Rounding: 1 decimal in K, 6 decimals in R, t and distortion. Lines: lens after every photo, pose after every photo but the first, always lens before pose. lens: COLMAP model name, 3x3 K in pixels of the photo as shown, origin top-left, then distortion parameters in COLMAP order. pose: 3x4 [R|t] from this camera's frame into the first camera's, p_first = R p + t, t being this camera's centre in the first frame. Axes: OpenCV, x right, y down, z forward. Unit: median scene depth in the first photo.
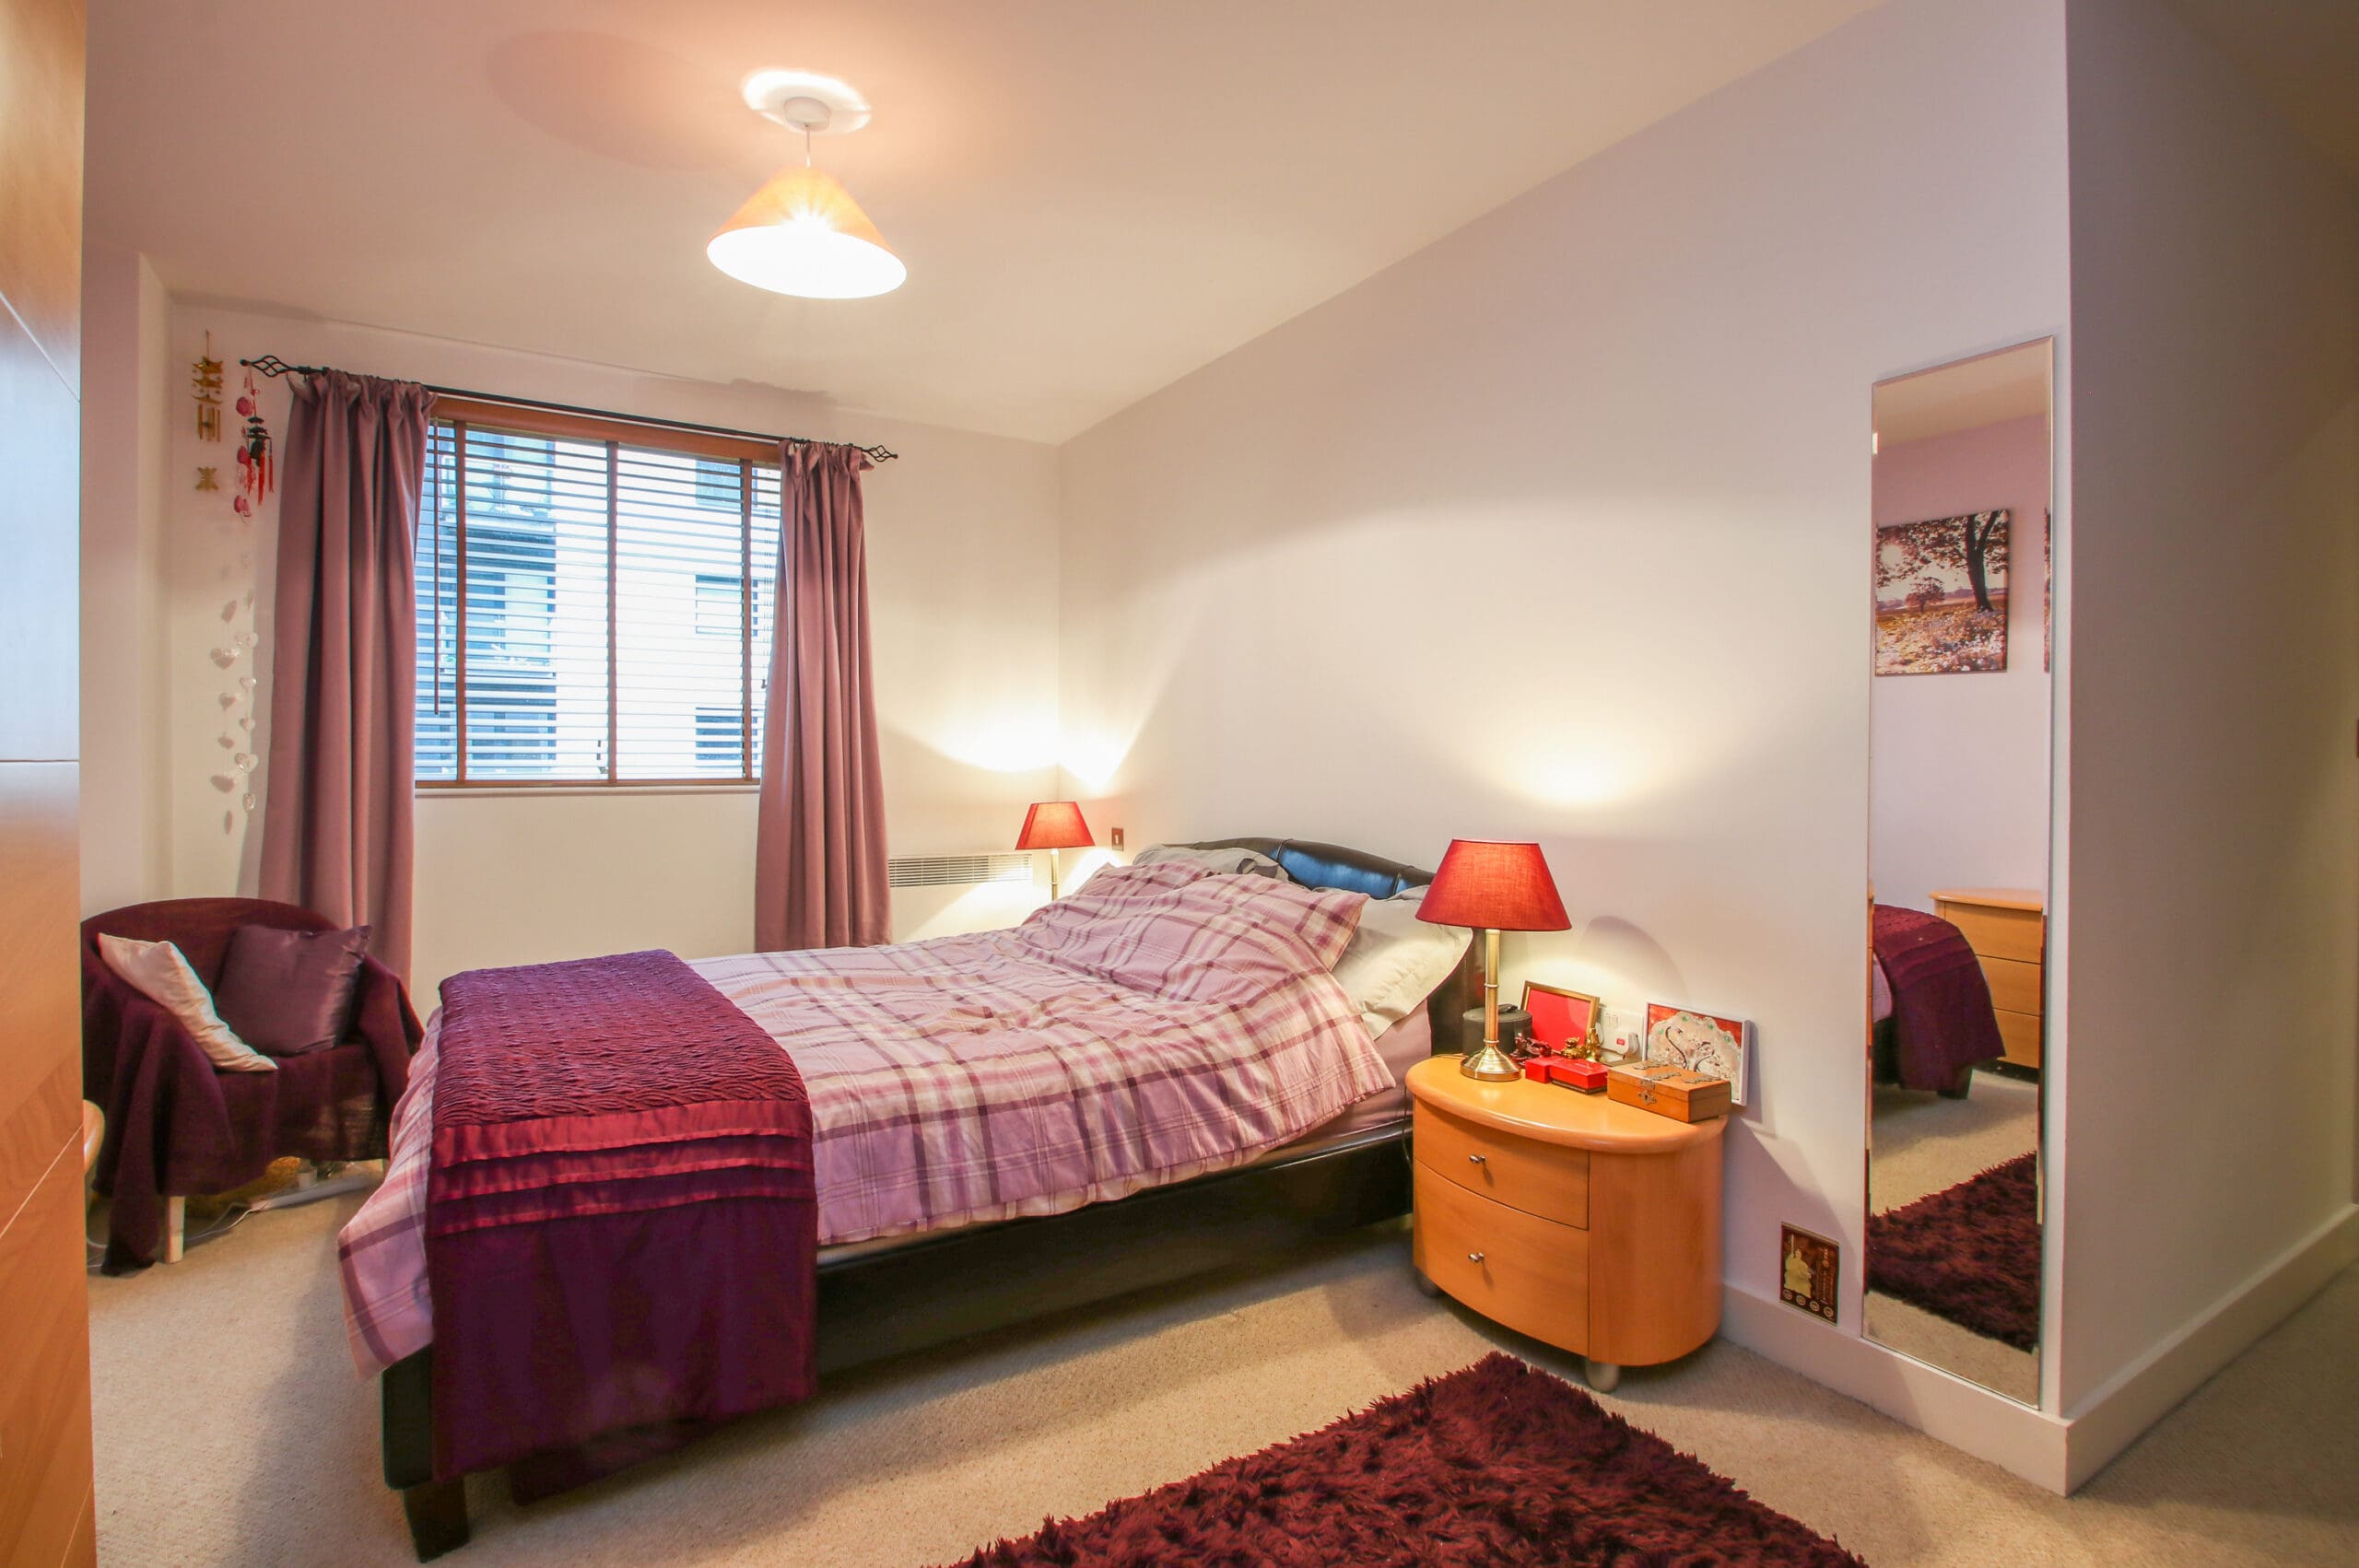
lens RADIAL K [[1113.5, 0, 1142.1], [0, 1113.5, 749.9], [0, 0, 1]] dist [-0.000211, -0.005468]
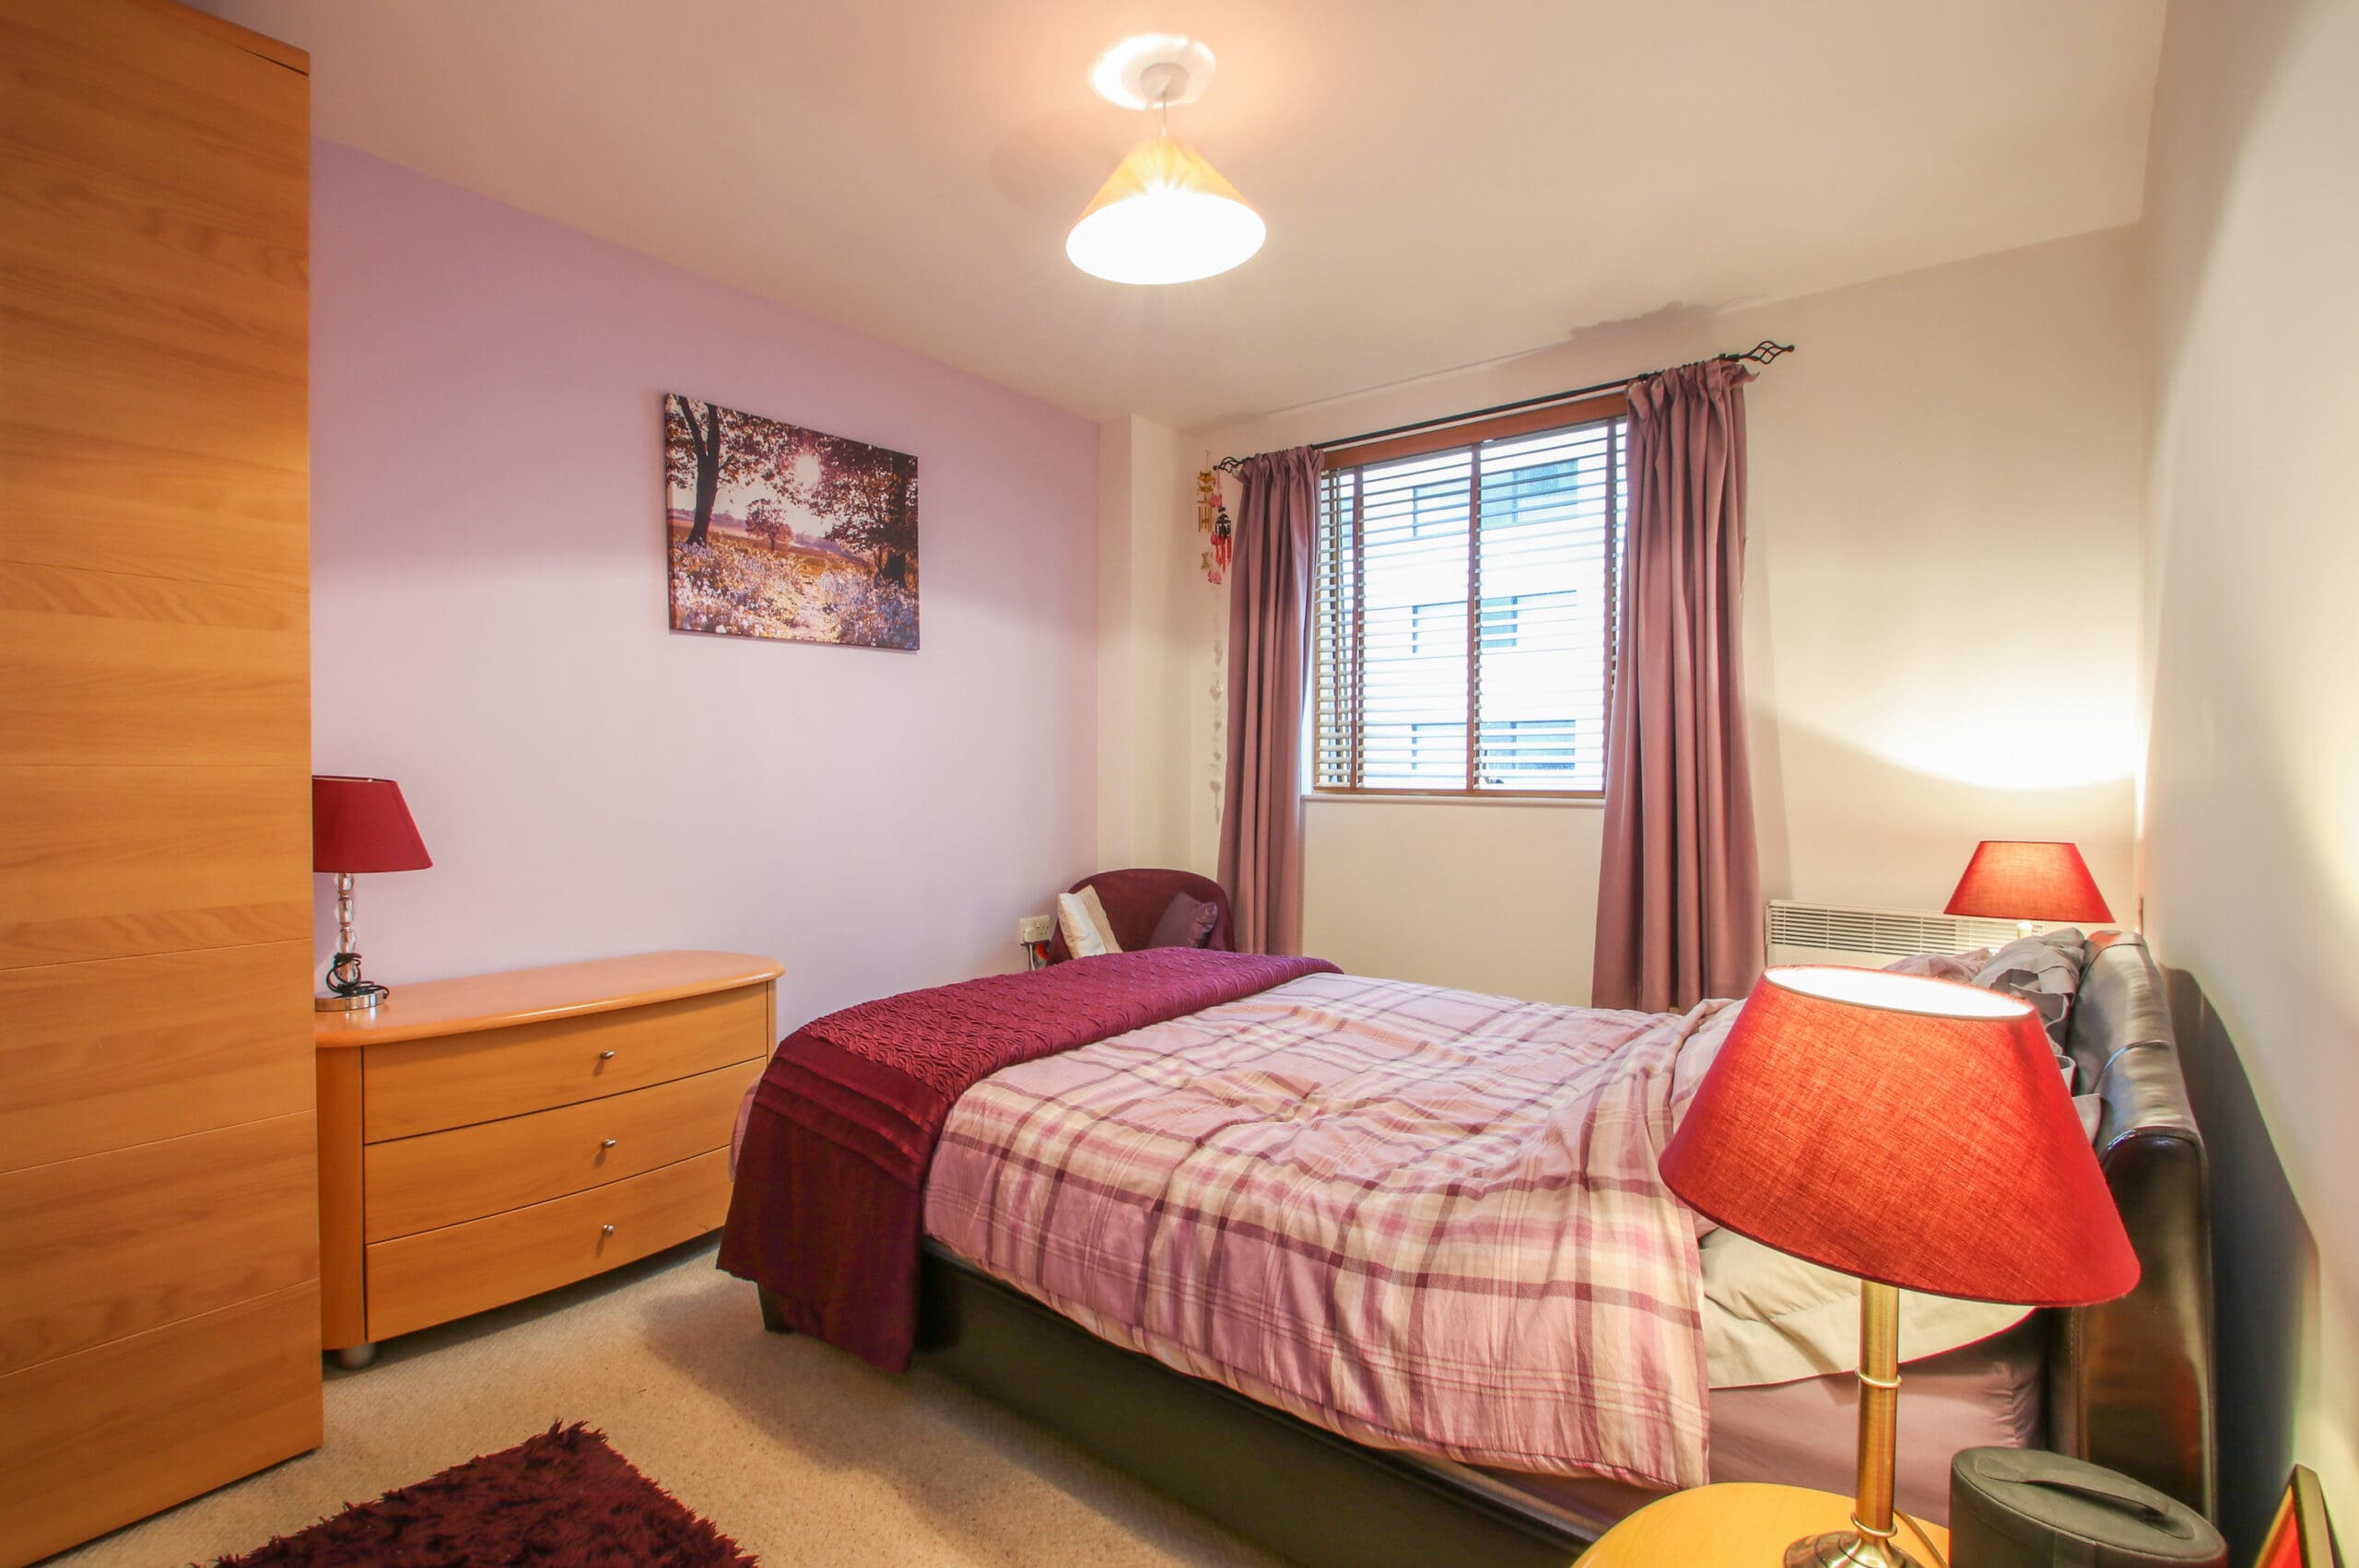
lens RADIAL K [[1113.5, 0, 1122.2], [0, 1113.5, 771.4], [0, 0, 1]] dist [-0.000211, -0.005468]
pose [[0.338180, 0.002085, -0.941079, 0.602788], [0.005396, 0.999977, 0.004155, 0.008836], [0.941066, -0.006483, 0.338160, 0.672892]]
